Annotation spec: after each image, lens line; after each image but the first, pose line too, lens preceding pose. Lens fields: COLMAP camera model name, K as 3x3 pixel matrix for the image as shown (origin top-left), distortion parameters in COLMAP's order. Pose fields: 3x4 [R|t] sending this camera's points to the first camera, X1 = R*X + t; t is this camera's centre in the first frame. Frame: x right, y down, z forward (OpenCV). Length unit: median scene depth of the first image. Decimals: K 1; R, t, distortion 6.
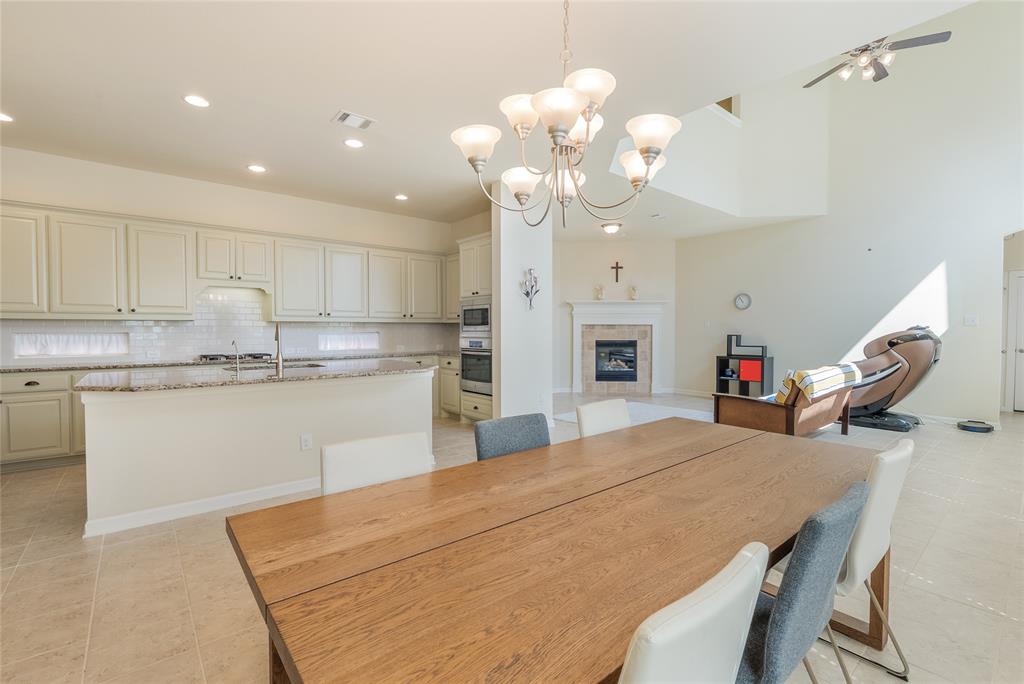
lens RADIAL K [[463.6, 0, 514.0], [0, 463.6, 339.9], [0, 0, 1]] dist [-0.009073, 0.002820]
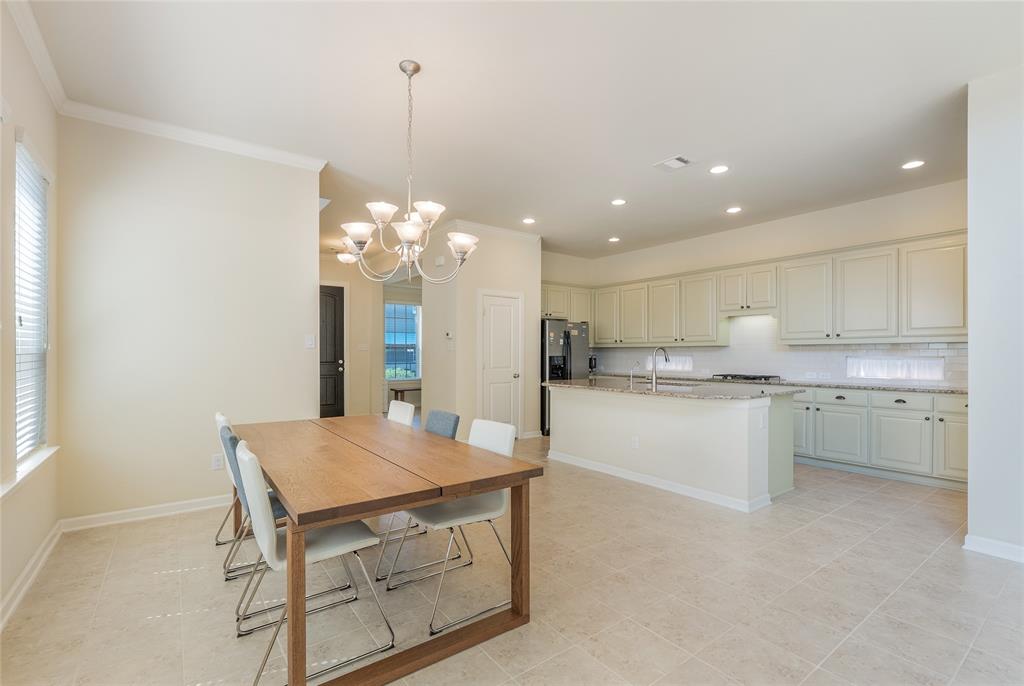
lens RADIAL K [[463.6, 0, 517.1], [0, 463.6, 357.5], [0, 0, 1]] dist [-0.009073, 0.002820]
pose [[-0.058264, 0.007925, -0.998270, 0.437940], [-0.021725, 0.999722, 0.009204, -0.007933], [0.998065, 0.022224, -0.058076, 0.403358]]
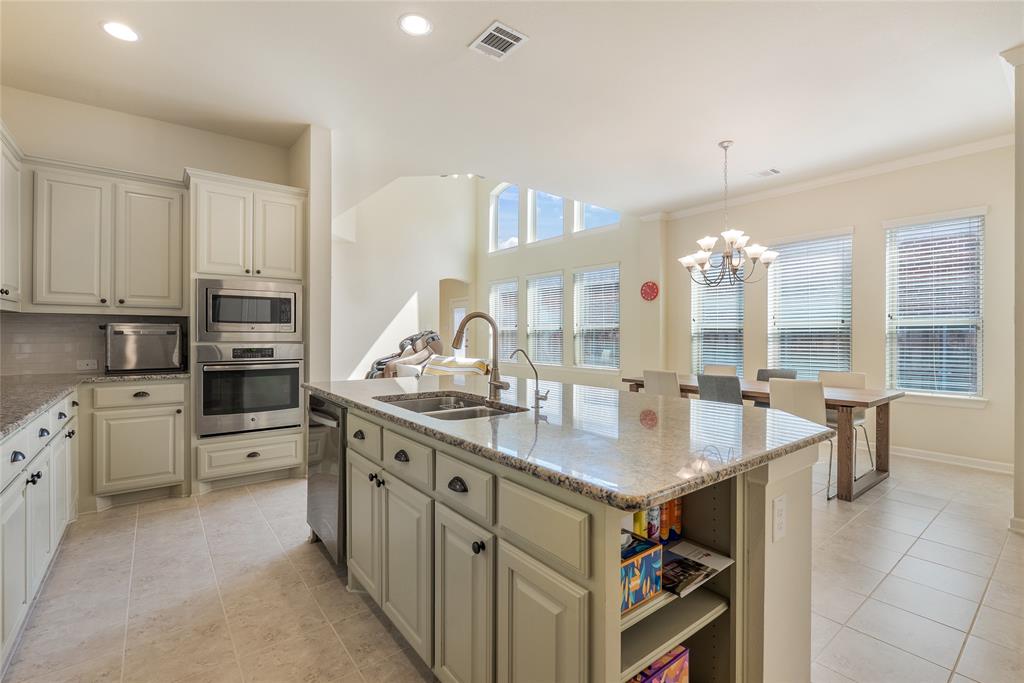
lens RADIAL K [[463.6, 0, 529.9], [0, 463.6, 331.4], [0, 0, 1]] dist [-0.009073, 0.002820]
pose [[0.020676, -0.001522, 0.999785, -0.616419], [0.017018, 0.999854, 0.001171, -0.012624], [-0.999641, 0.016990, 0.020699, 0.537079]]
